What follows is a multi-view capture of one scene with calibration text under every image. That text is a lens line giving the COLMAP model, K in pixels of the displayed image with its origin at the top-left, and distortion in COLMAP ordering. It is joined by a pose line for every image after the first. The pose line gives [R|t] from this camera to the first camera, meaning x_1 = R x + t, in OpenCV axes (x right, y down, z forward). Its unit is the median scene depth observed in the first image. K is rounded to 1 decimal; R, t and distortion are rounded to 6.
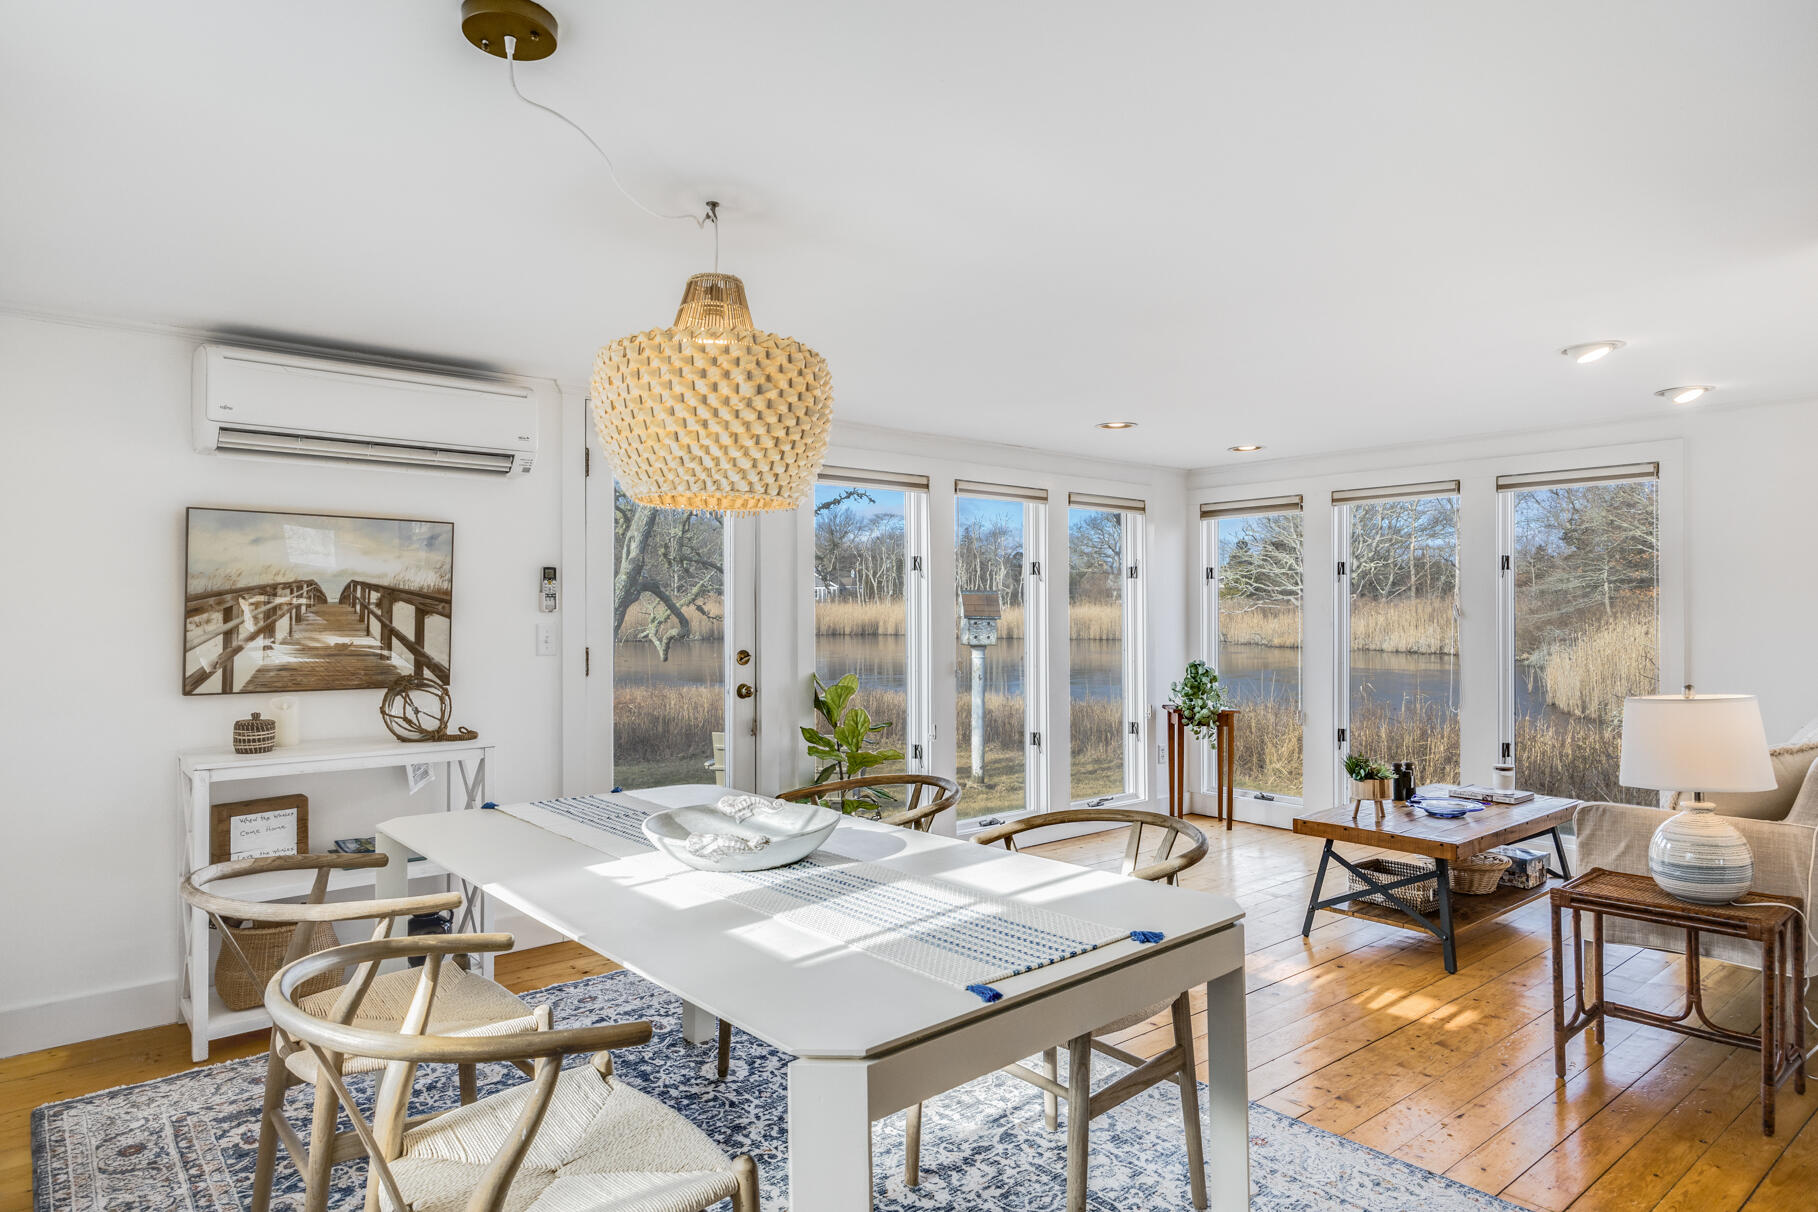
lens RADIAL K [[1056.3, 0, 912.3], [0, 1056.3, 602.5], [0, 0, 1]] dist [-0.001858, 0.000426]
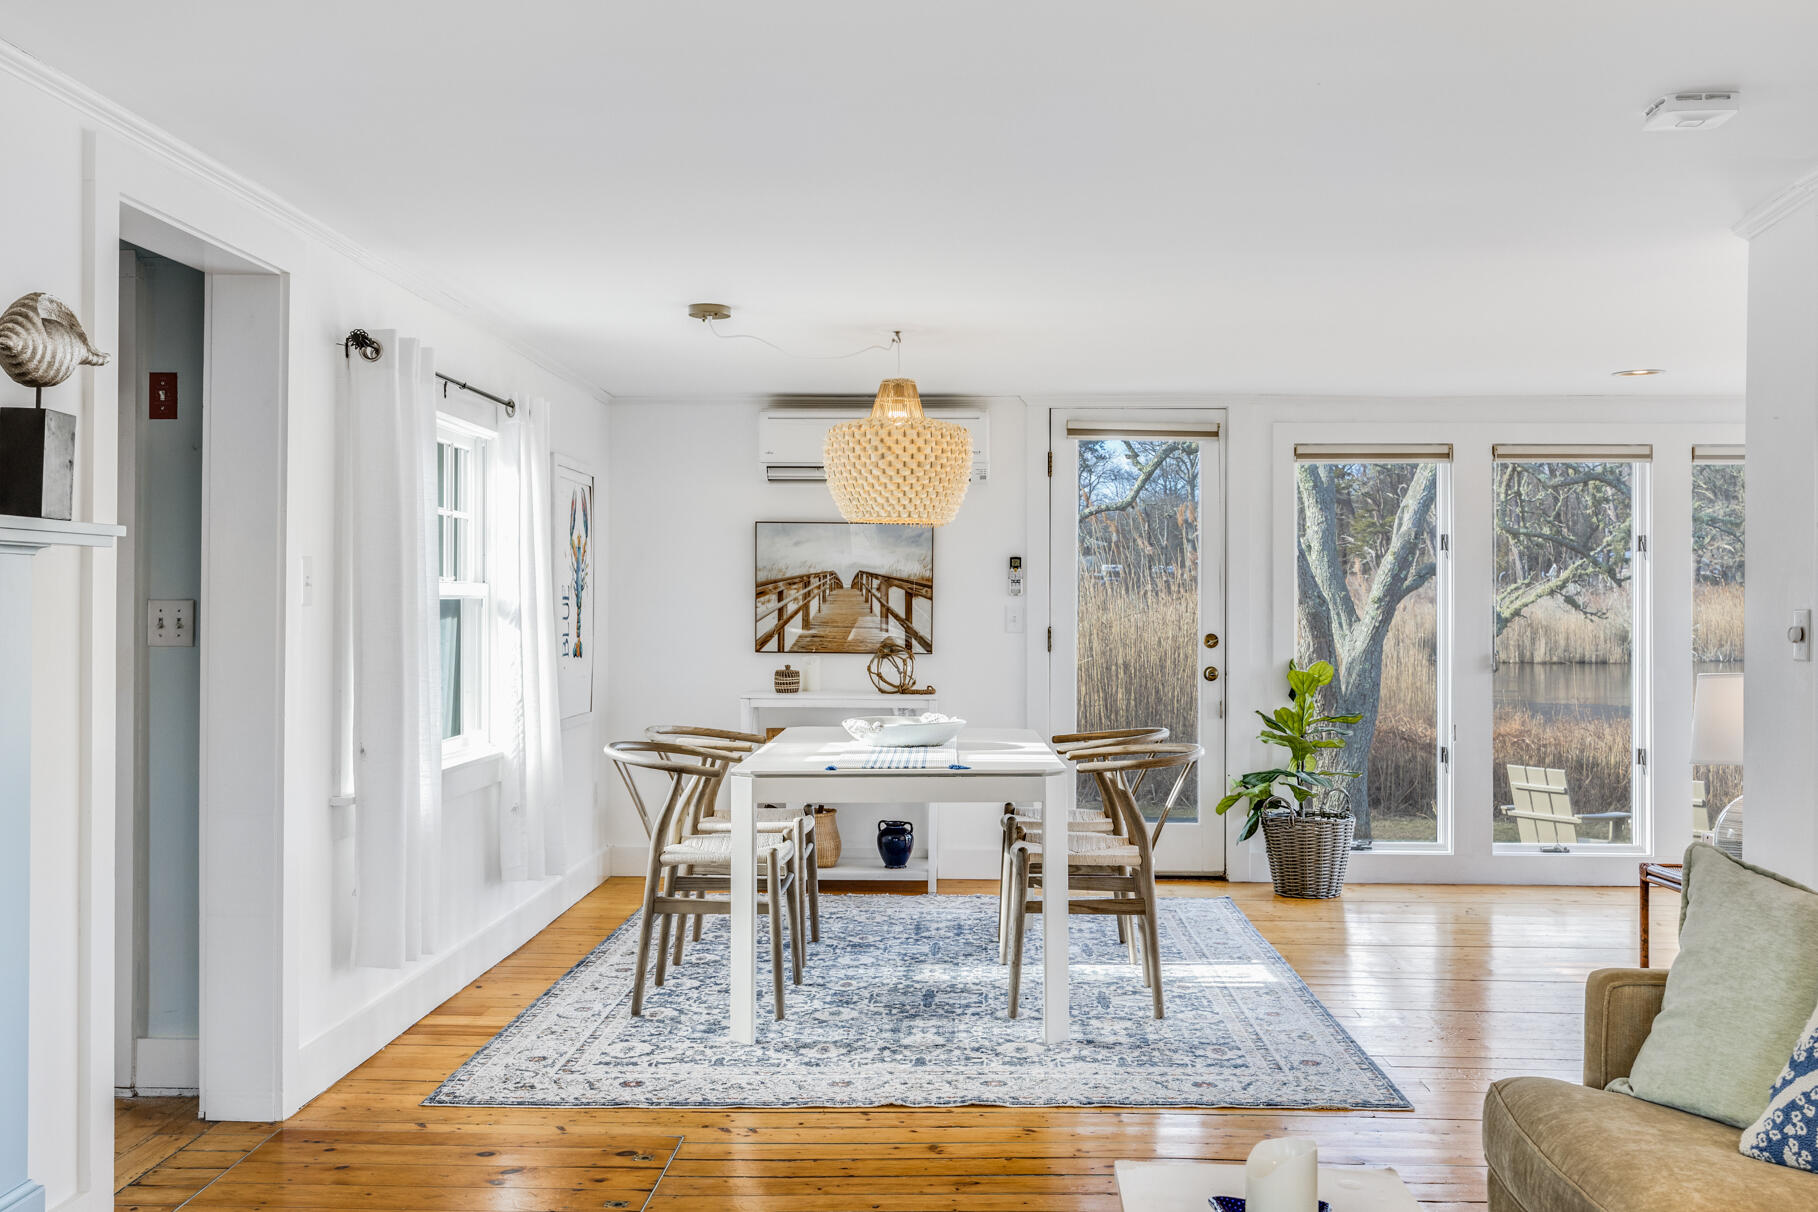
lens RADIAL K [[1723.5, 0, 908.4], [0, 1723.5, 607.4], [0, 0, 1]] dist [0.003235, 0.000000]
pose [[0.739682, 0.003156, -0.672949, 0.964113], [0.001510, 0.999979, 0.006349, 0.011242], [0.672955, -0.005712, 0.739662, -0.553835]]
